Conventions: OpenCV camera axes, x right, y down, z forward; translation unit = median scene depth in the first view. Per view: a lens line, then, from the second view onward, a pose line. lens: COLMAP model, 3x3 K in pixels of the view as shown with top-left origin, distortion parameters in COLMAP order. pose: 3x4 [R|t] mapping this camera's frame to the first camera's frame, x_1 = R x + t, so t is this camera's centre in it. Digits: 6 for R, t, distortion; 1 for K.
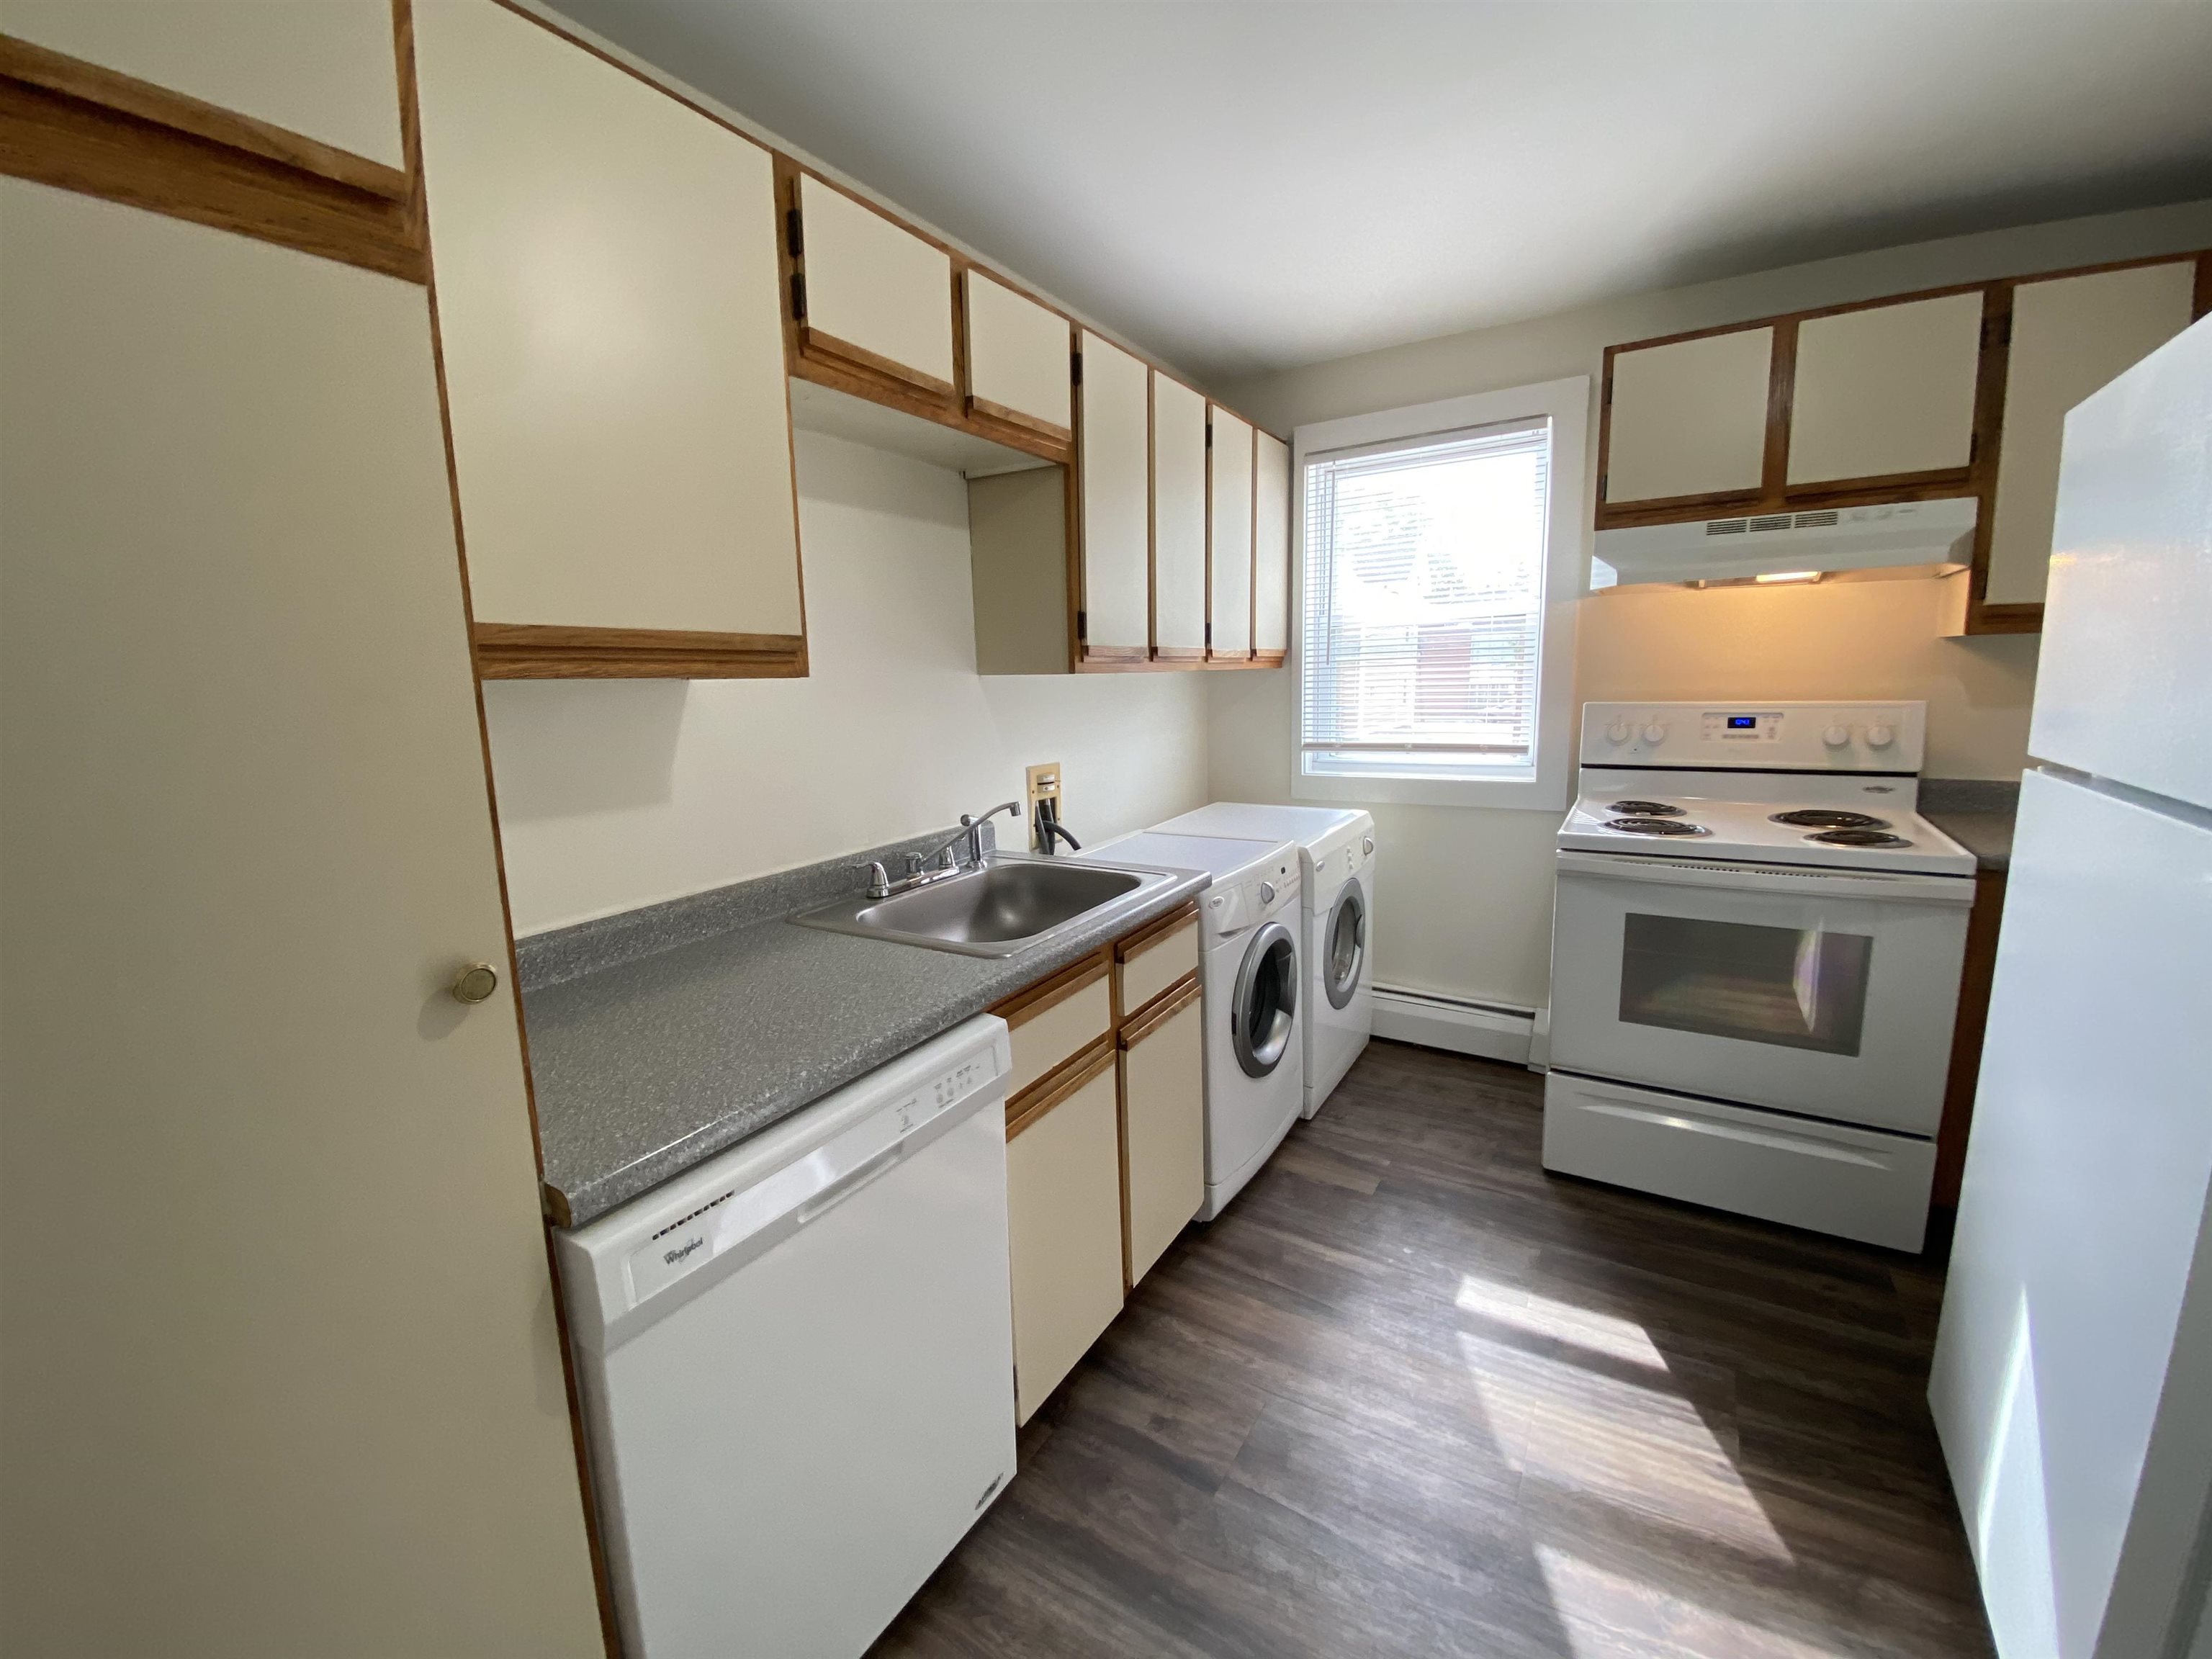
lens RADIAL K [[896.7, 0, 1100.3], [0, 896.7, 819.4], [0, 0, 1]] dist [0.035585, -0.030299]
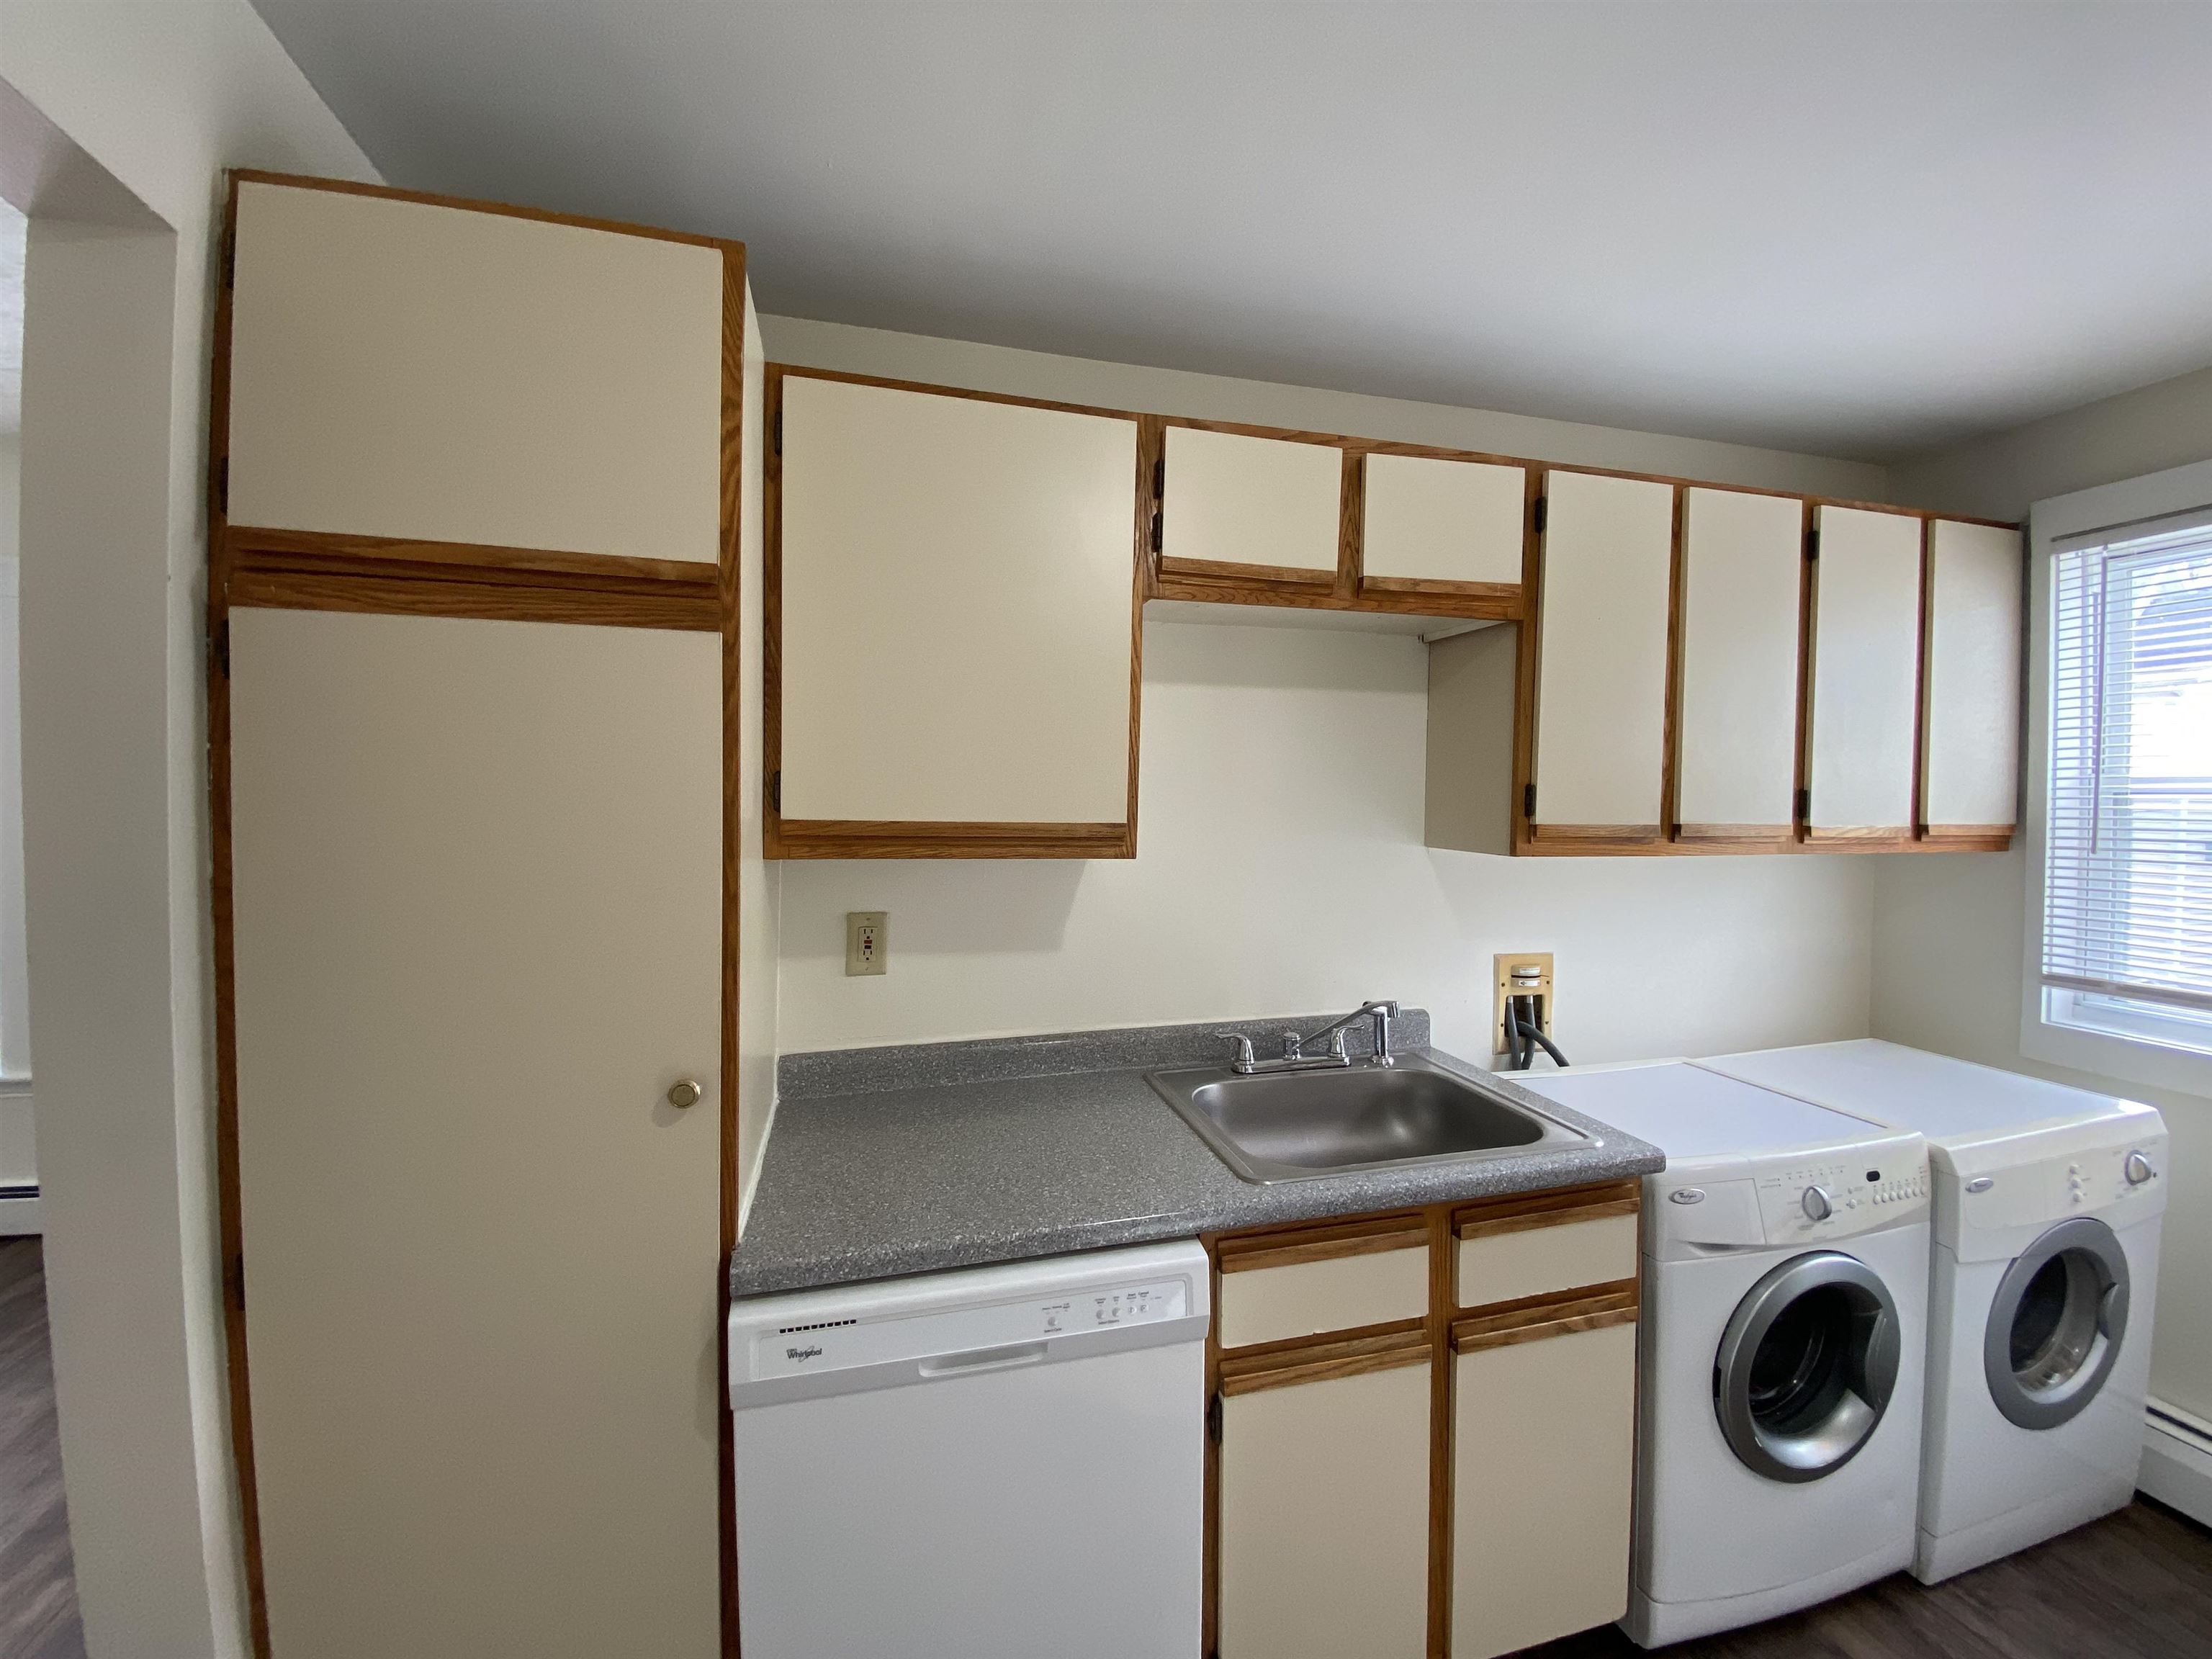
lens RADIAL K [[897.5, 0, 1097.1], [0, 897.5, 815.9], [0, 0, 1]] dist [0.025162, -0.022353]
pose [[0.725797, 0.052284, -0.685919, 0.248573], [-0.139371, 0.987605, -0.072193, -0.081582], [0.673643, 0.147995, 0.724088, 0.114114]]
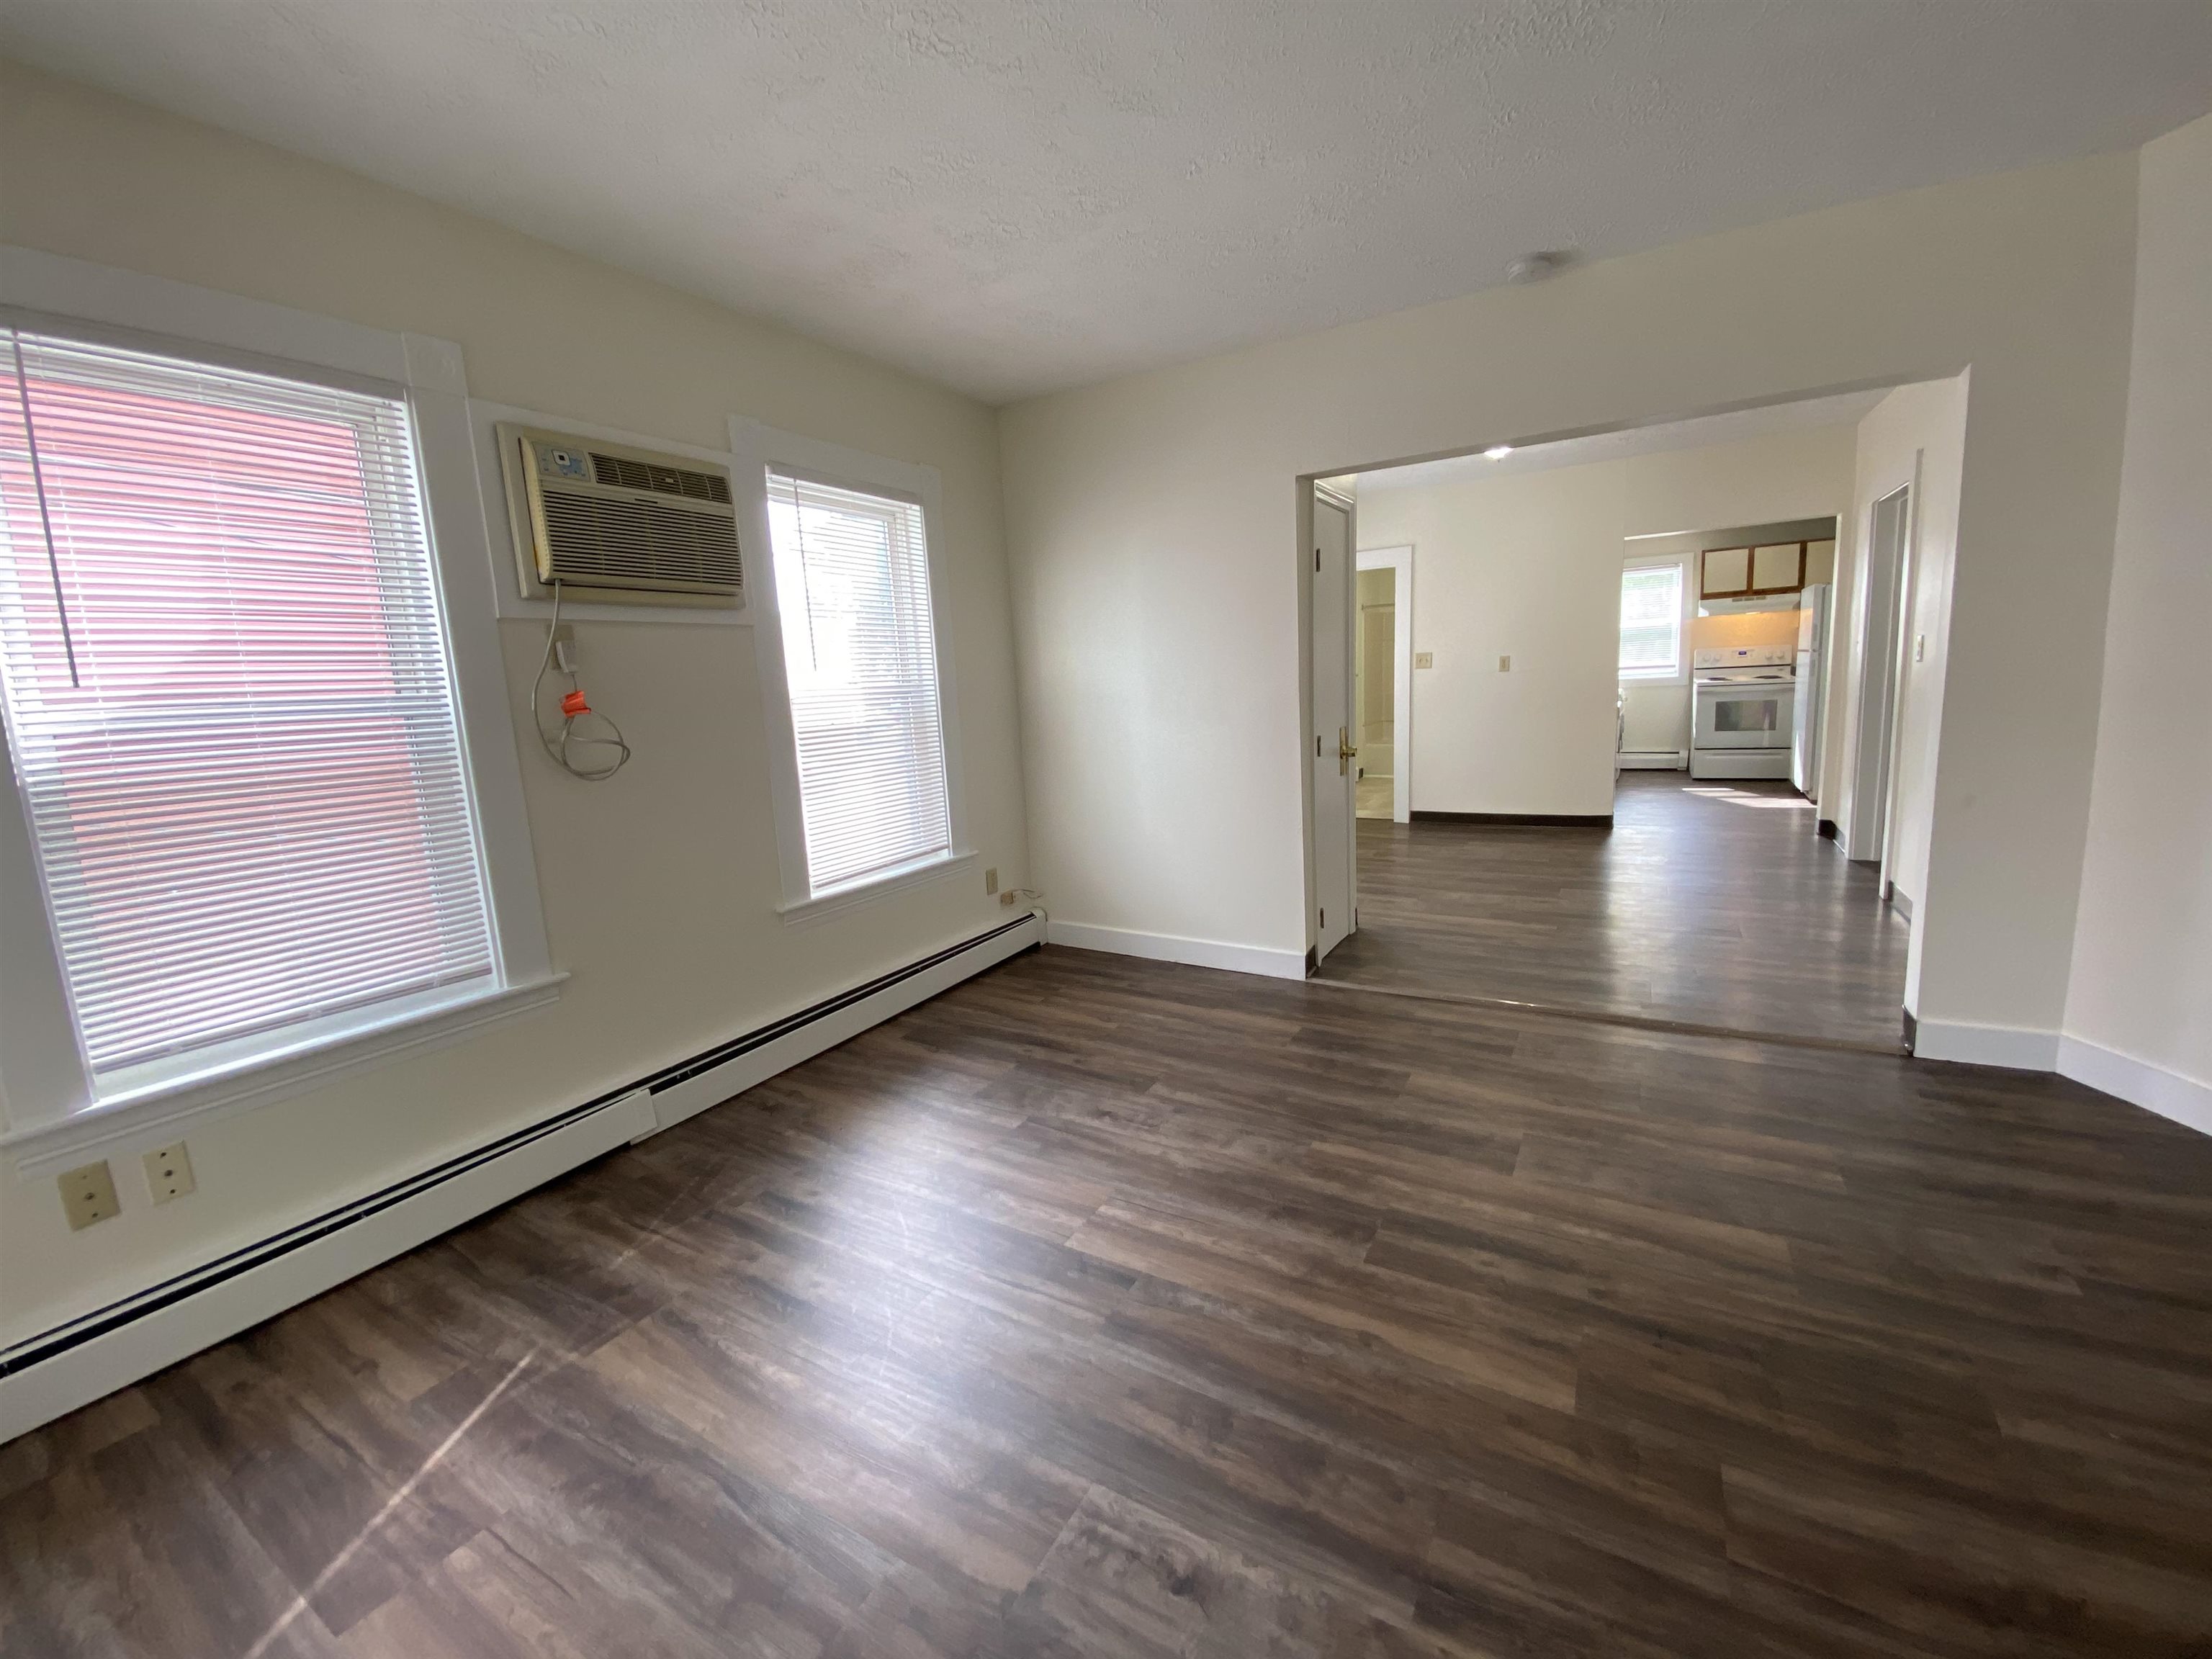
lens RADIAL K [[898.7, 0, 1099.0], [0, 898.7, 816.8], [0, 0, 1]] dist [0.018660, -0.017759]
pose [[0.999470, -0.029913, 0.012866, -2.065752], [0.030014, 0.999519, -0.007790, 0.534377], [-0.012627, 0.008172, 0.999887, -2.752153]]
